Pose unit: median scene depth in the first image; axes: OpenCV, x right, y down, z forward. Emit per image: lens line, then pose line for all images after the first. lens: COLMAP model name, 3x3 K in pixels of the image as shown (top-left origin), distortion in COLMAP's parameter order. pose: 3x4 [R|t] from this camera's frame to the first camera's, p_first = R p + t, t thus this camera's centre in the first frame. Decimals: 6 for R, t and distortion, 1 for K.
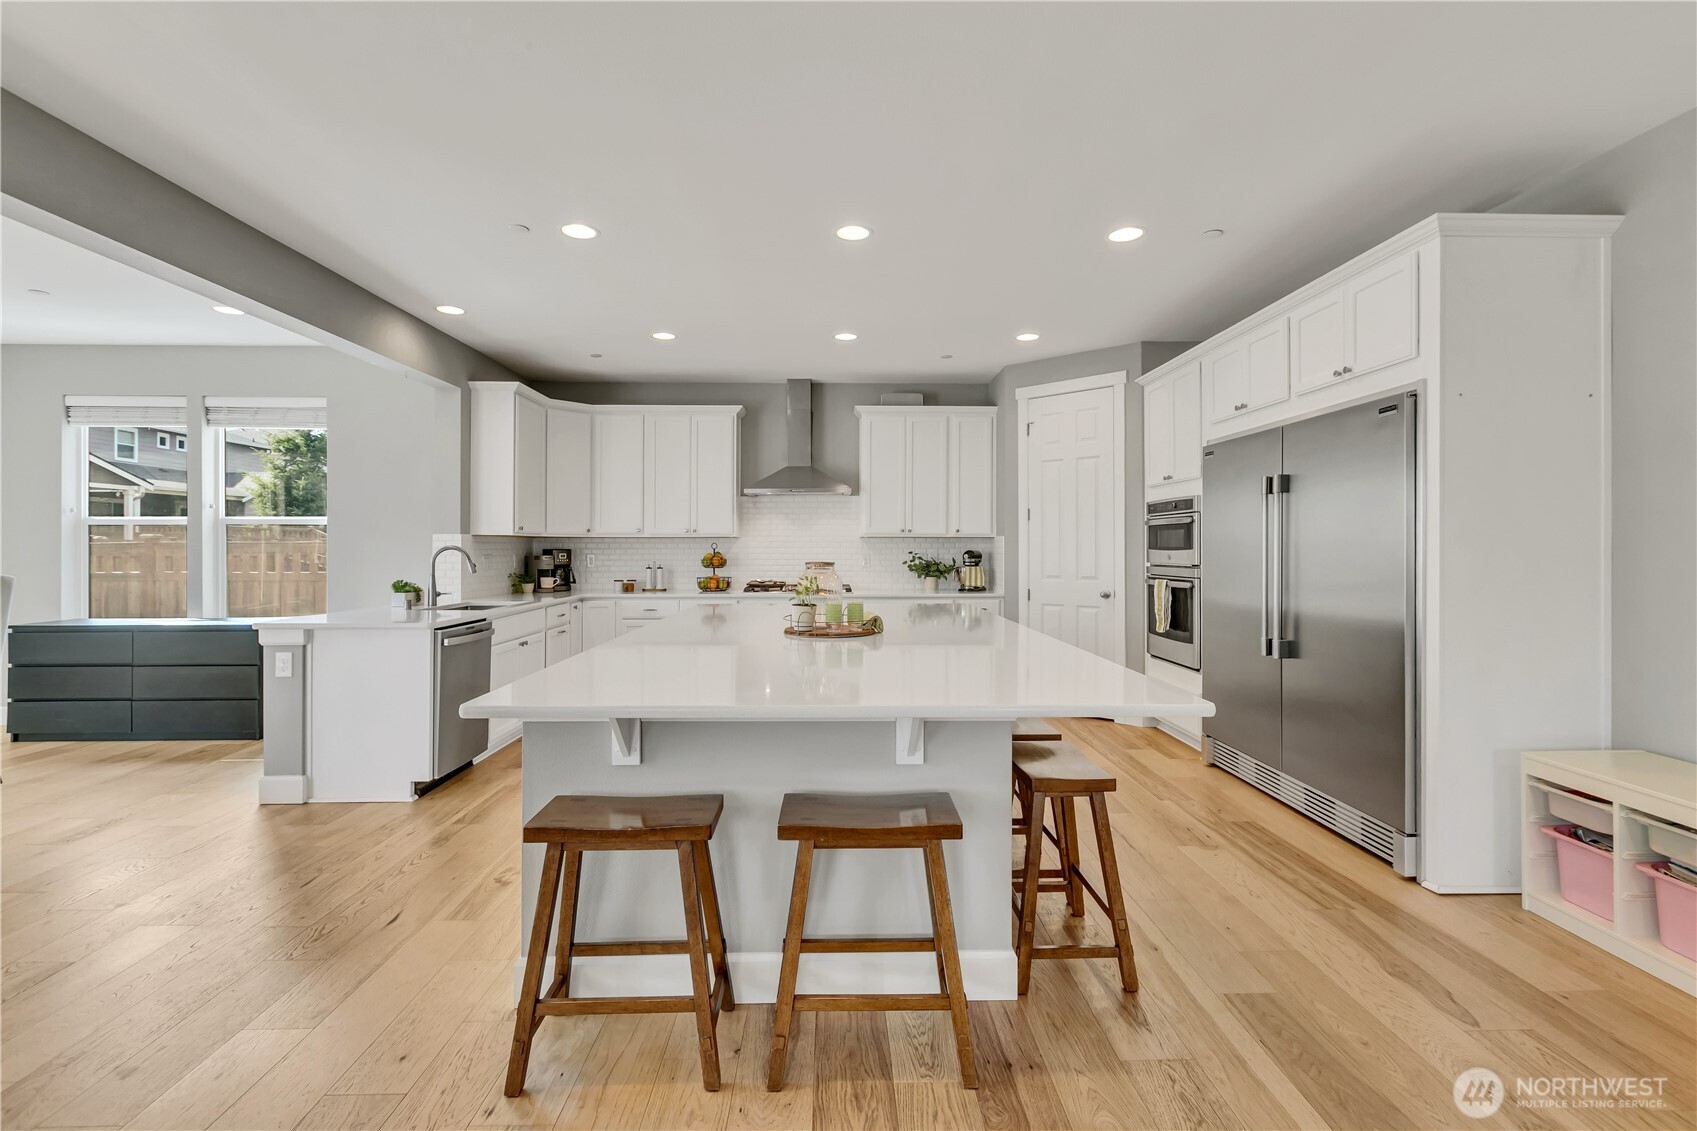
lens RADIAL K [[799.3, 0, 854.6], [0, 799.3, 536.4], [0, 0, 1]] dist [0.003800, -0.001565]
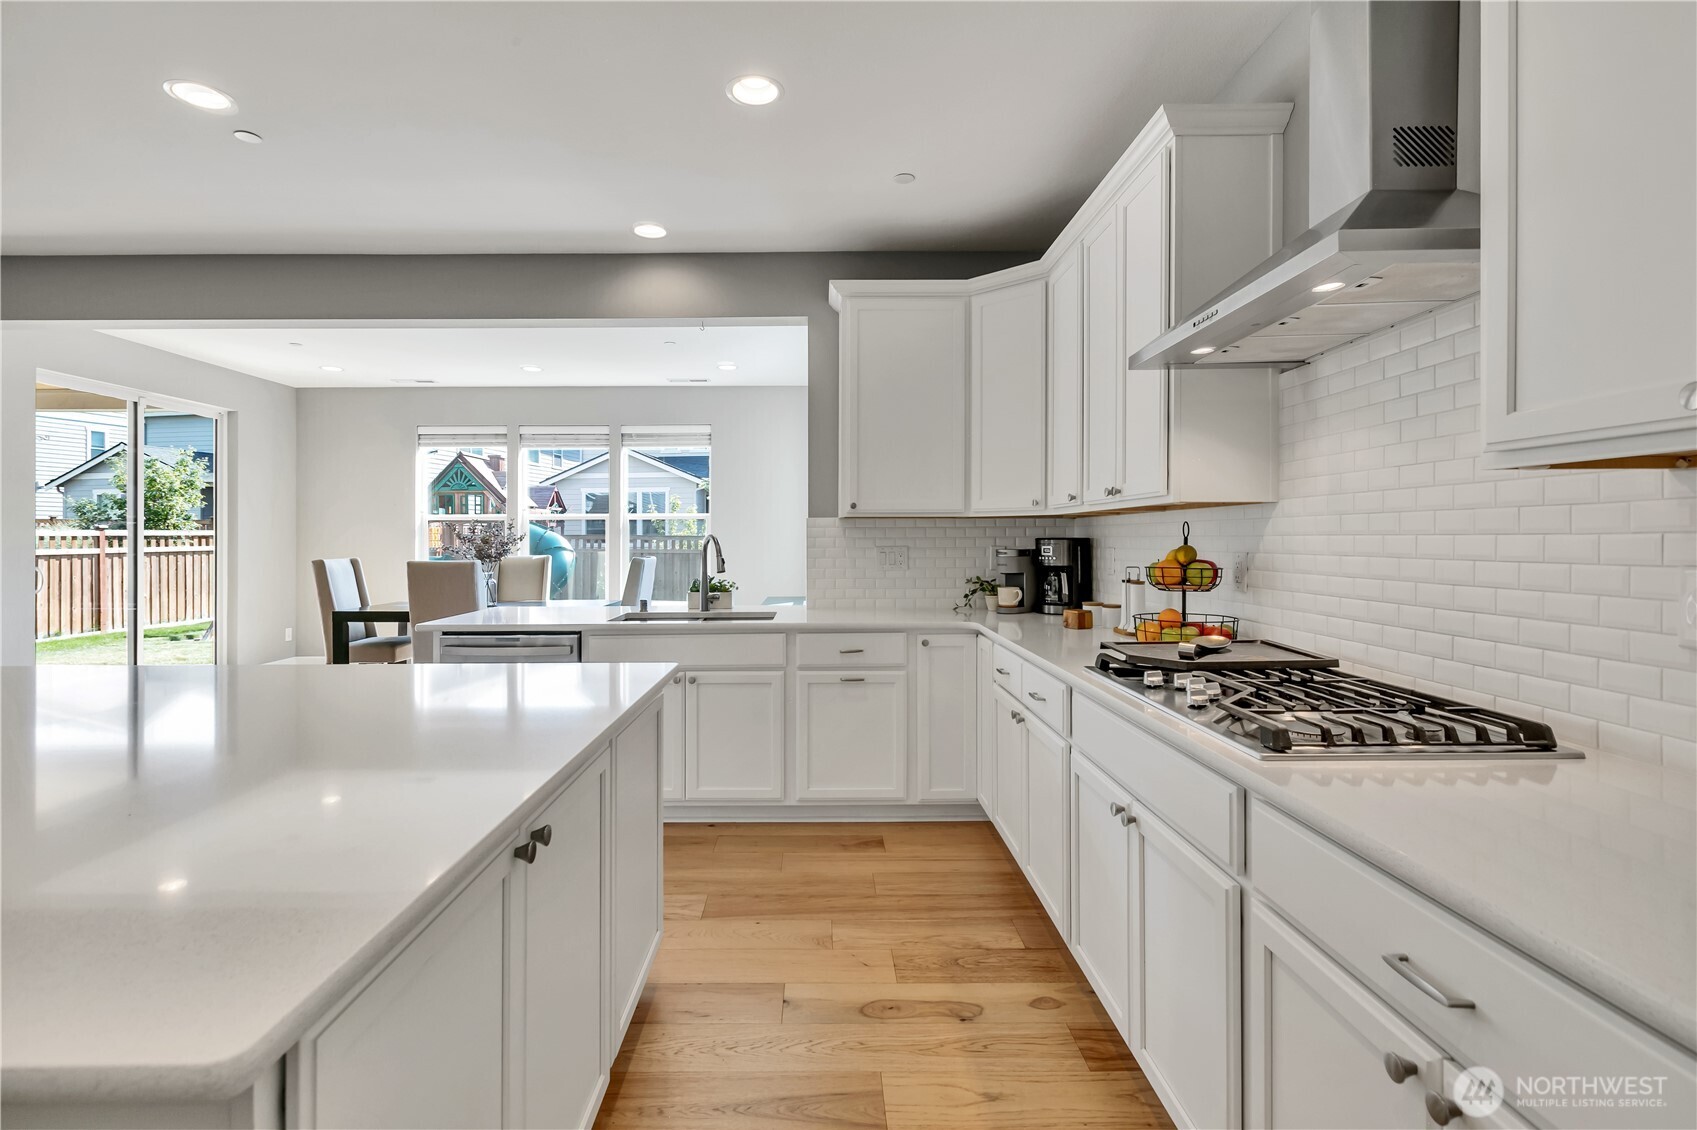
lens RADIAL K [[799.3, 0, 815.5], [0, 799.3, 538.2], [0, 0, 1]] dist [0.003800, -0.001565]
pose [[-0.030948, 0.002054, -0.999519, 0.225417], [0.019400, 0.999811, 0.001454, 0.014233], [0.999333, -0.019346, -0.030982, 1.003278]]
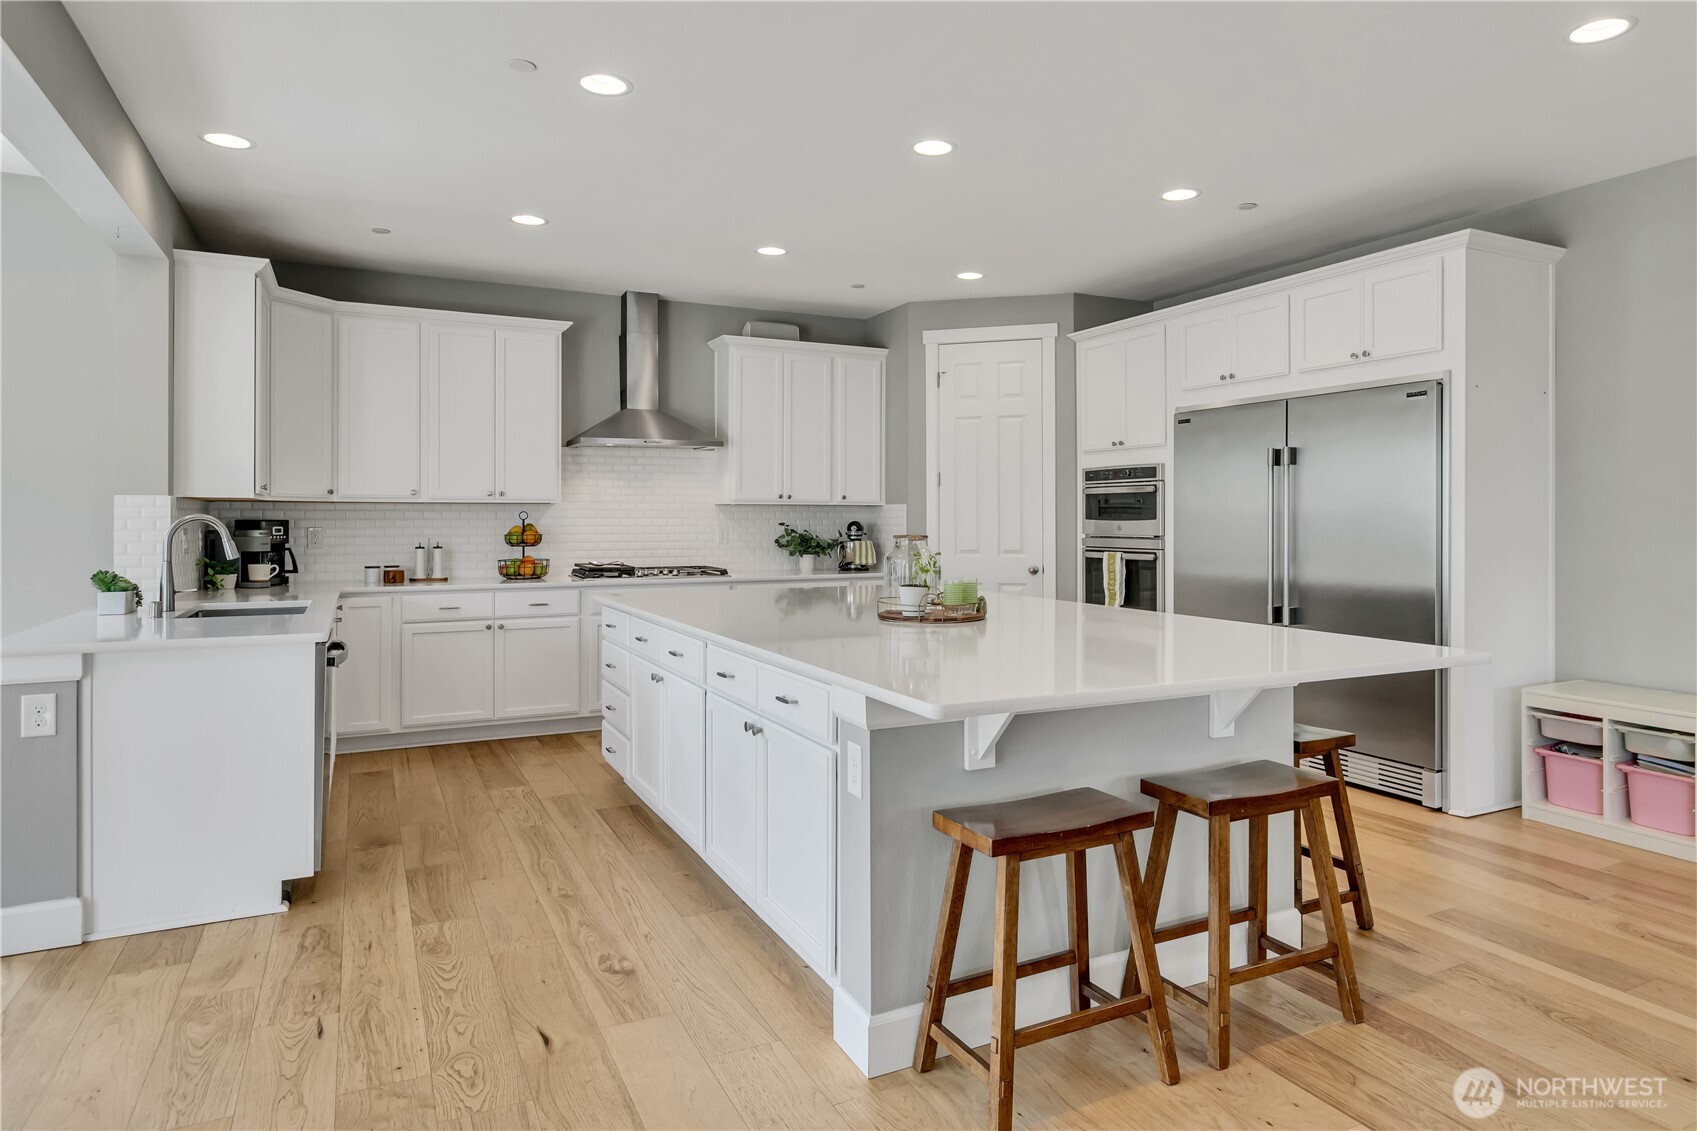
lens RADIAL K [[1043.6, 0, 938.8], [0, 1043.6, 506.3], [0, 0, 1]] dist [-0.000194, -0.000737]
pose [[0.887749, 0.005293, 0.460298, -0.326121], [-0.006570, 0.999978, 0.001173, 0.000361], [-0.460282, -0.004065, 0.887764, 0.007769]]
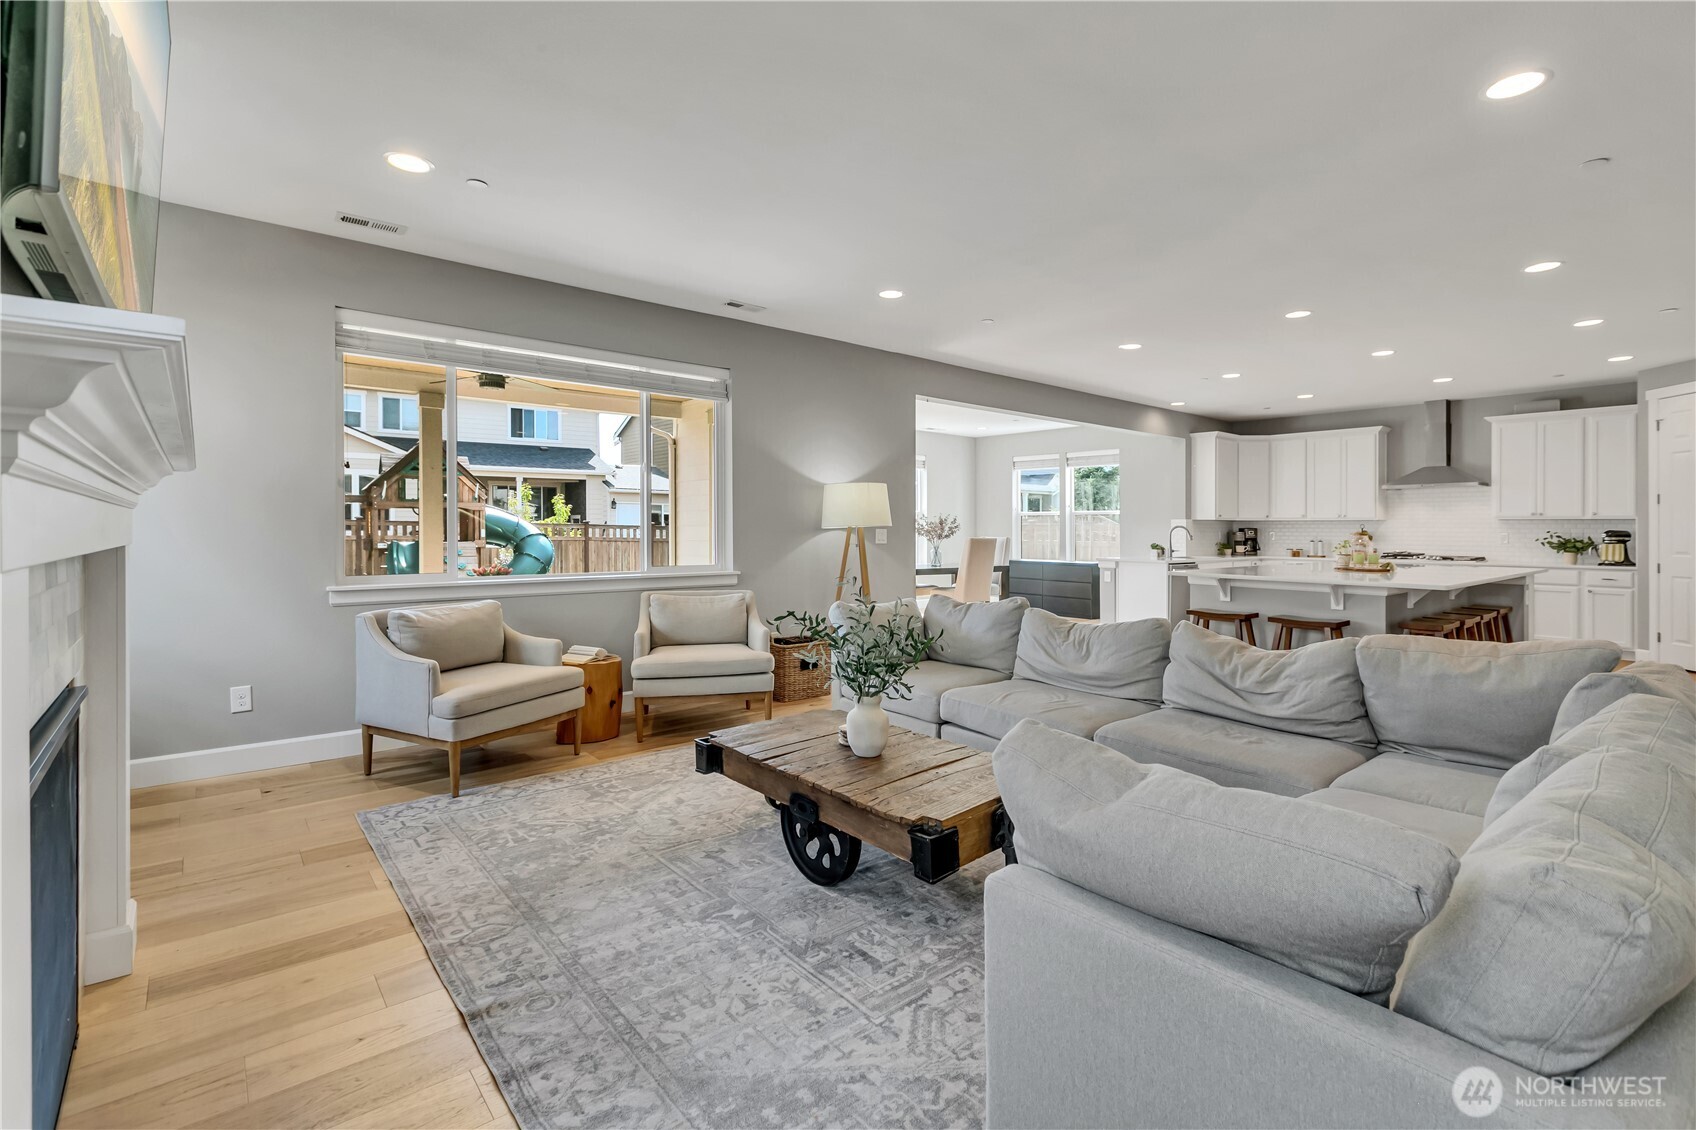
lens RADIAL K [[782.2, 0, 845.3], [0, 782.2, 524.1], [0, 0, 1]] dist [-0.001512, -0.000369]
pose [[0.620132, -0.001324, -0.784496, 0.410858], [0.005255, 0.999983, 0.002467, -0.000462], [0.784480, -0.005653, 0.620129, -0.691426]]
